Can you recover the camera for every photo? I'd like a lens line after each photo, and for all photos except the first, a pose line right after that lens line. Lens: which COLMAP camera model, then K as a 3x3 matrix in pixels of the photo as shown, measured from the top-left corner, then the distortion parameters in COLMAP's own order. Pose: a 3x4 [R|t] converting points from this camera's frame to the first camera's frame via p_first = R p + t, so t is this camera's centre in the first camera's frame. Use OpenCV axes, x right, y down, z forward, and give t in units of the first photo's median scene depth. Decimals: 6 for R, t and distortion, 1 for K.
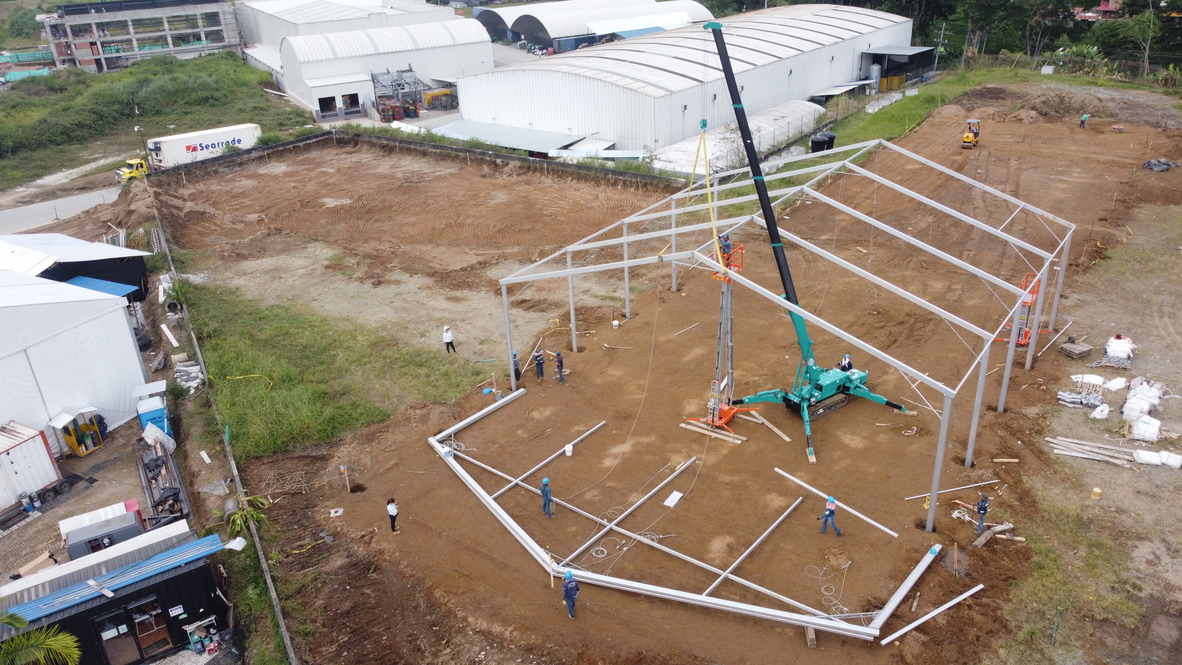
lens RADIAL K [[896.3, 0, 584.9], [0, 896.3, 336.7], [0, 0, 1]] dist [0.001293, -0.004481]
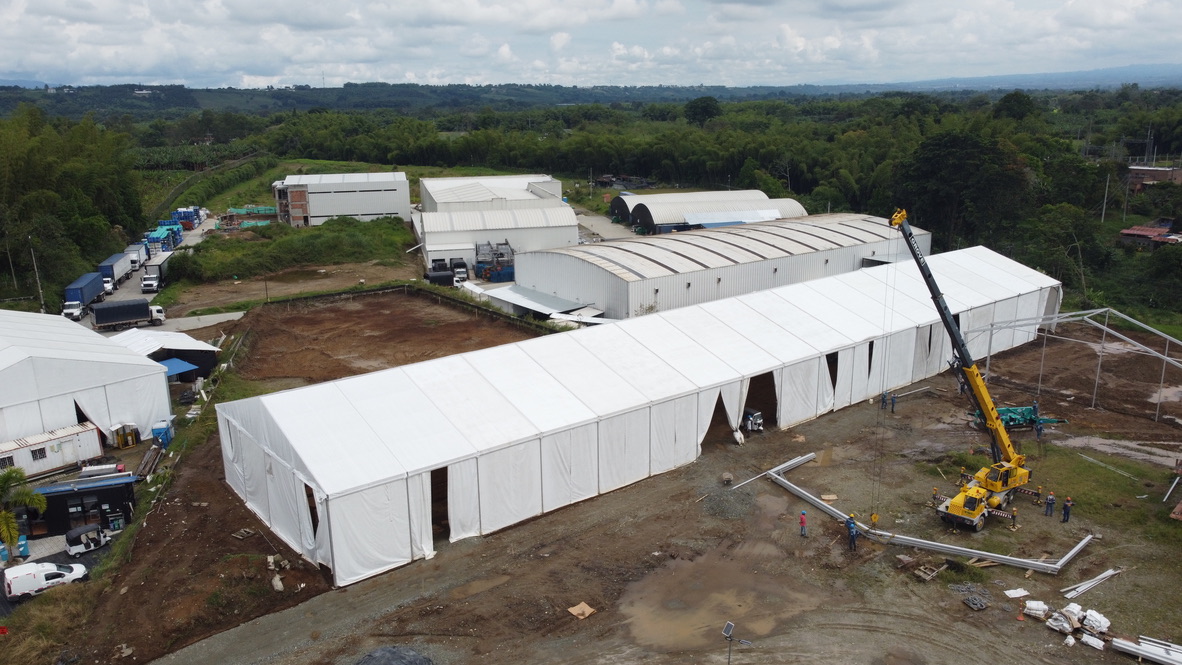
lens RADIAL K [[896.3, 0, 584.9], [0, 896.3, 336.7], [0, 0, 1]] dist [0.001293, -0.004481]
pose [[0.965426, 0.099200, -0.241063, 0.771721], [-0.140199, 0.977217, -0.159345, 0.070309], [0.219764, 0.187632, 0.957339, -0.583069]]
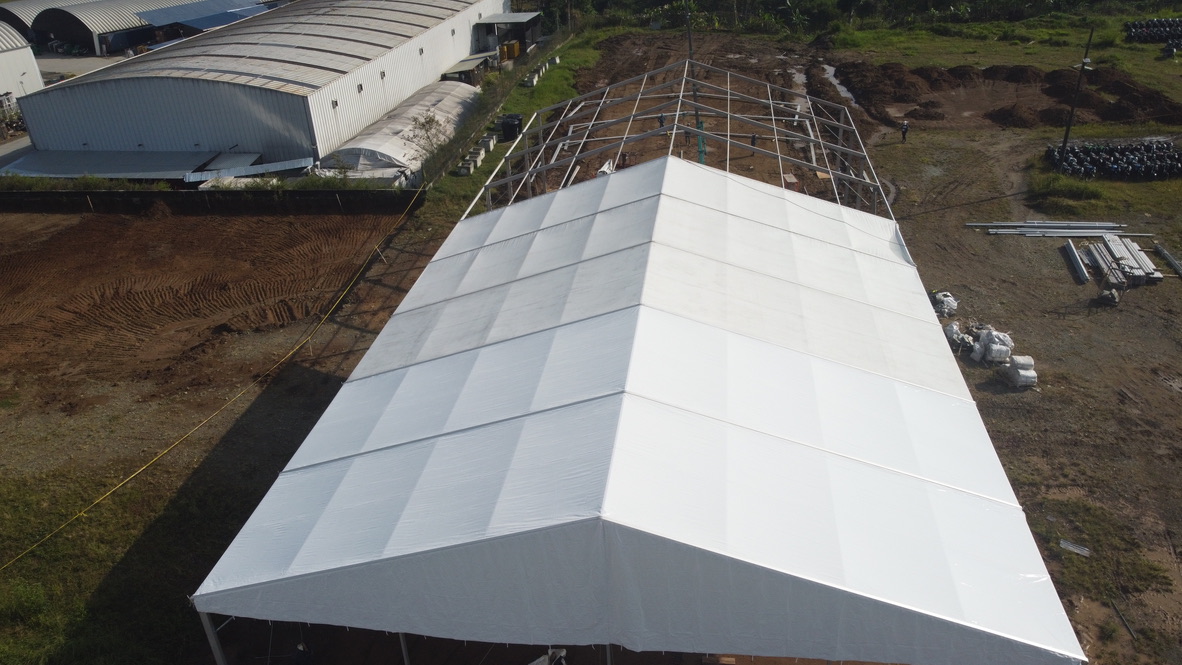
lens RADIAL K [[896.3, 0, 584.9], [0, 896.3, 336.7], [0, 0, 1]] dist [0.001293, -0.004481]
pose [[0.879567, -0.227088, 0.418082, -0.217671], [0.214234, 0.973651, 0.078147, -0.115659], [-0.424812, 0.020831, 0.905042, 0.244755]]
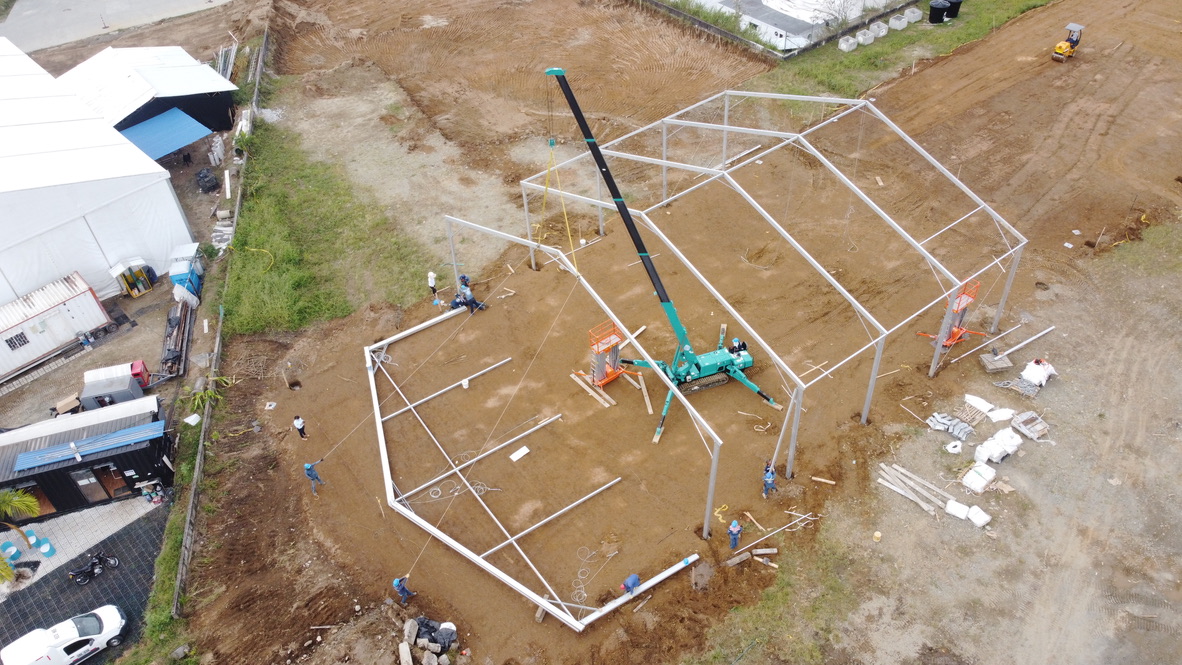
lens RADIAL K [[896.3, 0, 584.9], [0, 896.3, 336.7], [0, 0, 1]] dist [0.001293, -0.004481]
pose [[0.959157, 0.185628, -0.213446, 0.342576], [-0.112143, 0.942266, 0.315528, -0.294683], [0.259694, -0.278705, 0.924599, -0.028126]]
